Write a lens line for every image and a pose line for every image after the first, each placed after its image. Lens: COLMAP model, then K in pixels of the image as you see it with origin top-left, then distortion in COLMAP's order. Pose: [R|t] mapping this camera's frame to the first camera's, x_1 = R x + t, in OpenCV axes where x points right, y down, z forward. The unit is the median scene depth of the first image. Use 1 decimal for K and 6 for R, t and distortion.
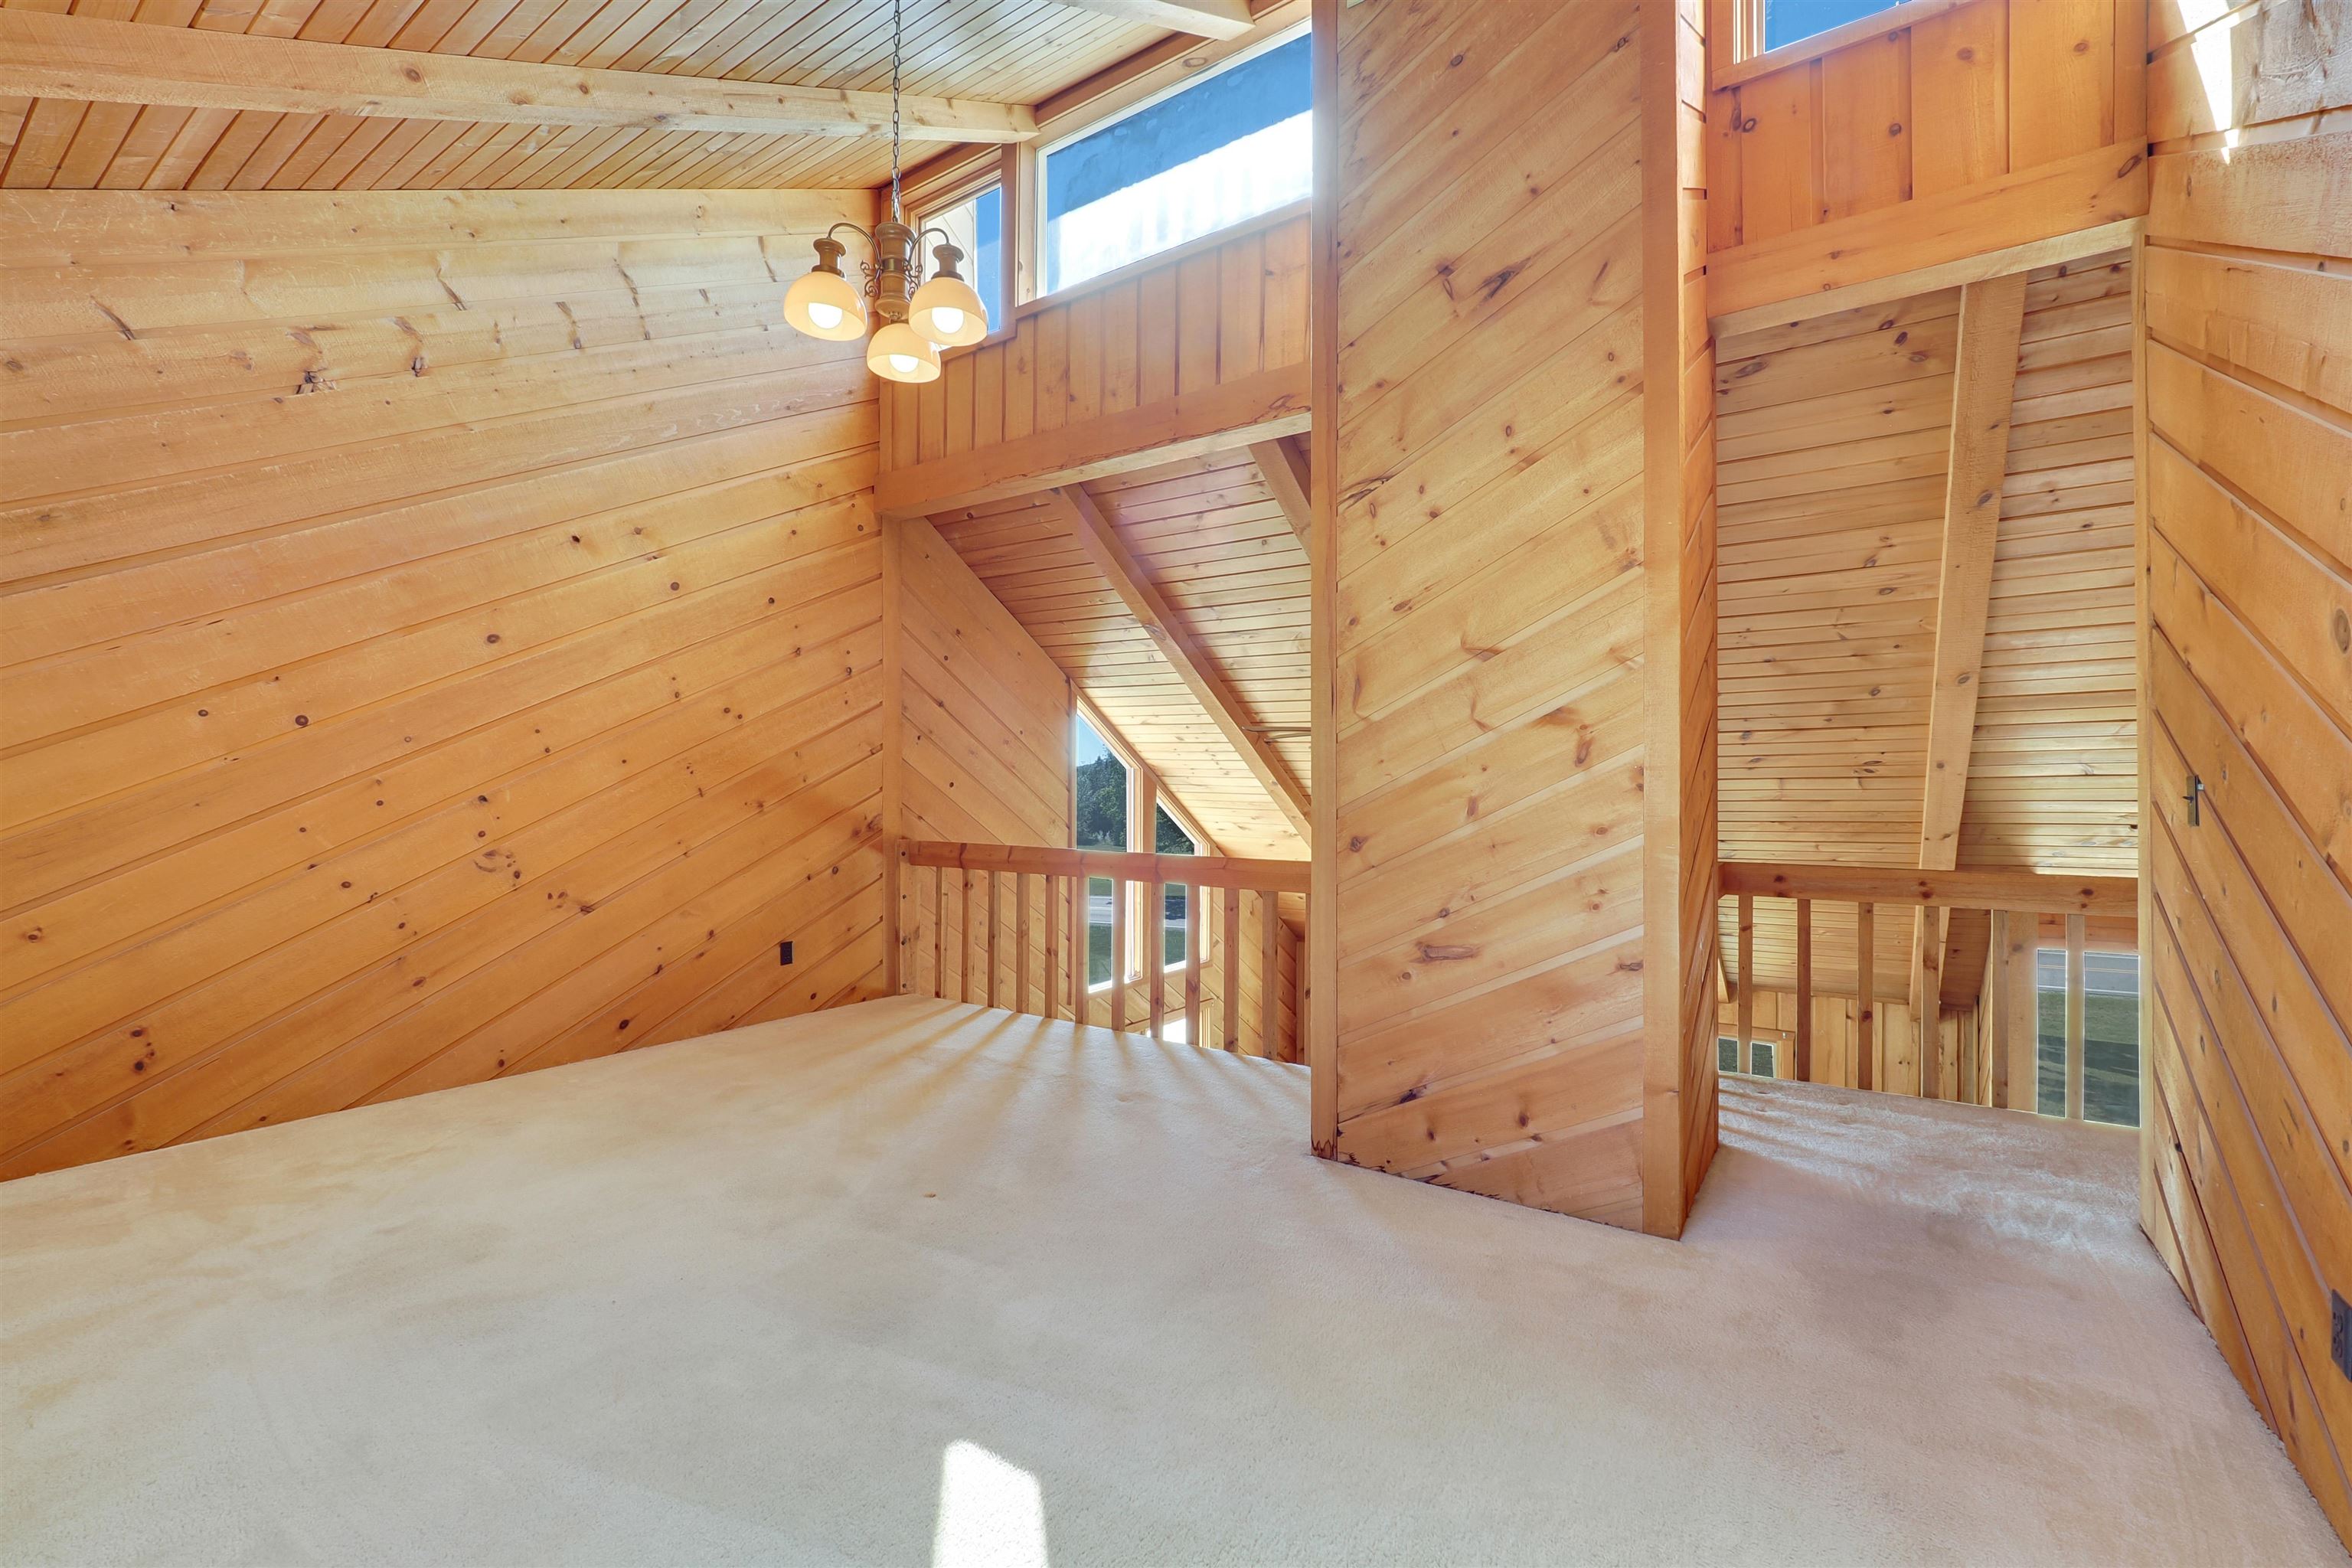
lens RADIAL K [[1016.6, 0, 1169.3], [0, 1016.6, 785.7], [0, 0, 1]] dist [-0.008941, 0.000060]
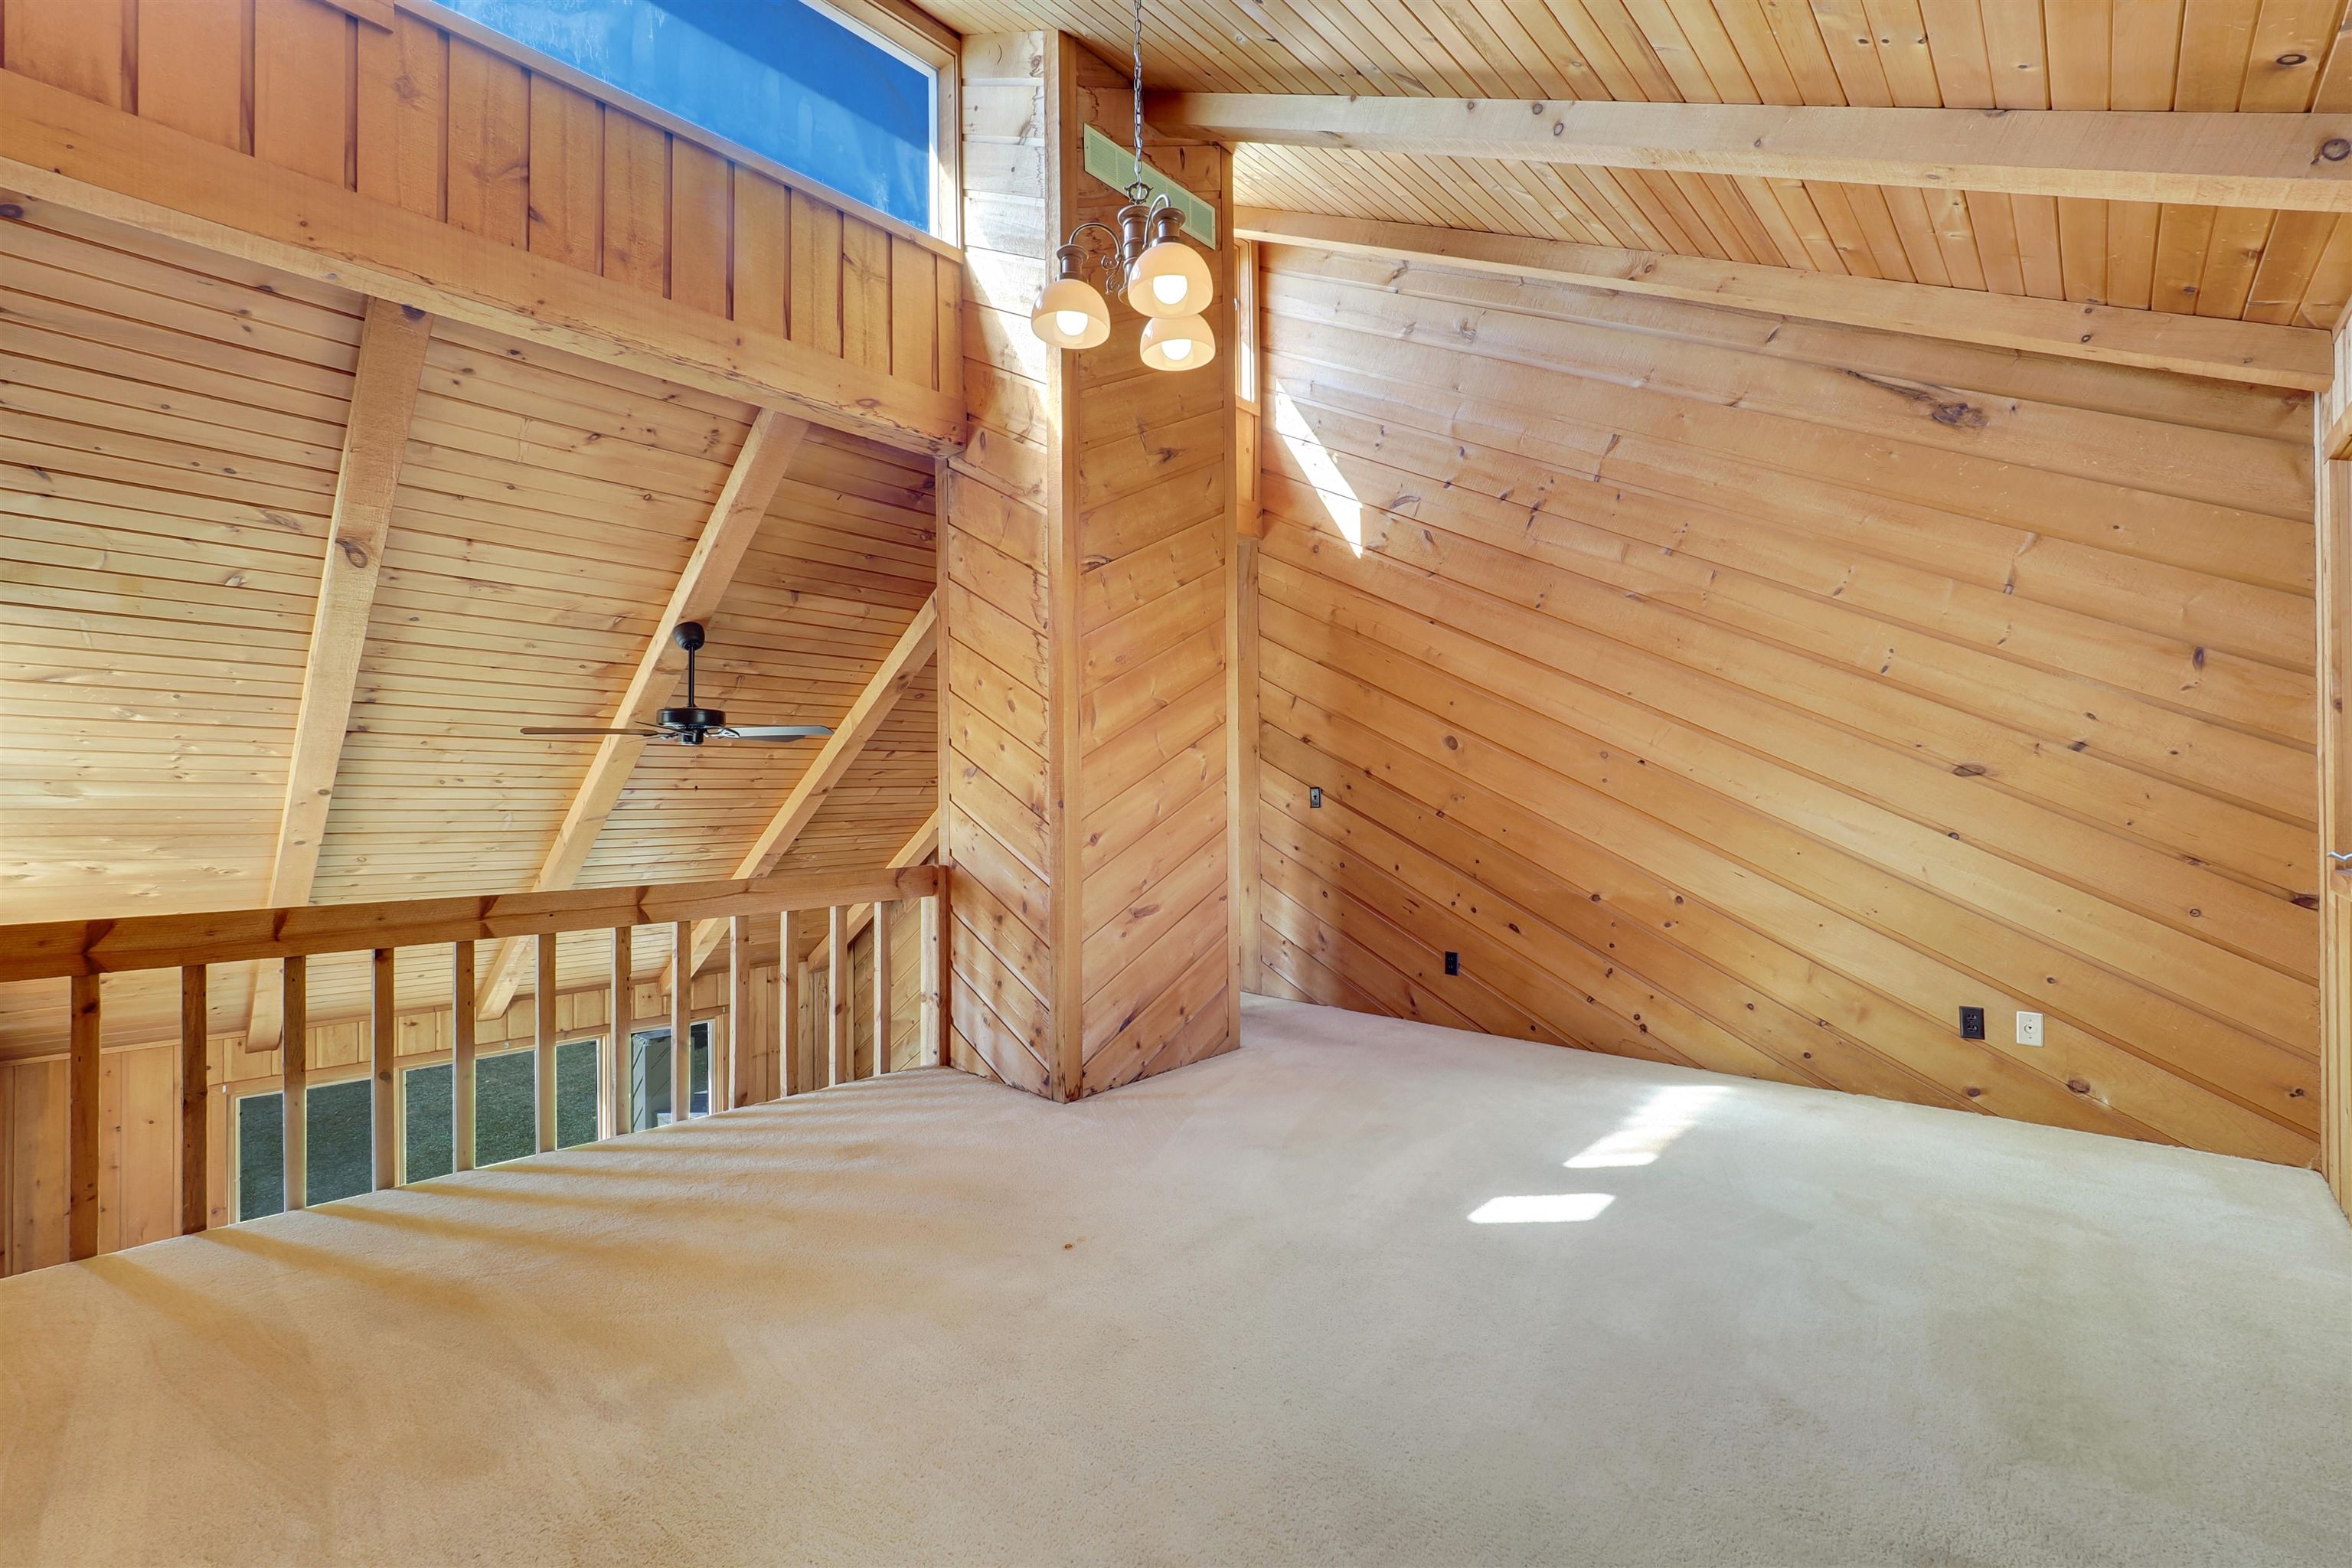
lens RADIAL K [[1016.6, 0, 1169.3], [0, 1016.6, 785.7], [0, 0, 1]] dist [-0.008941, 0.000060]
pose [[0.133562, 0.006714, 0.991018, -0.778762], [0.006029, 0.999953, -0.007587, 0.003738], [-0.991022, 0.006988, 0.133515, 0.552760]]
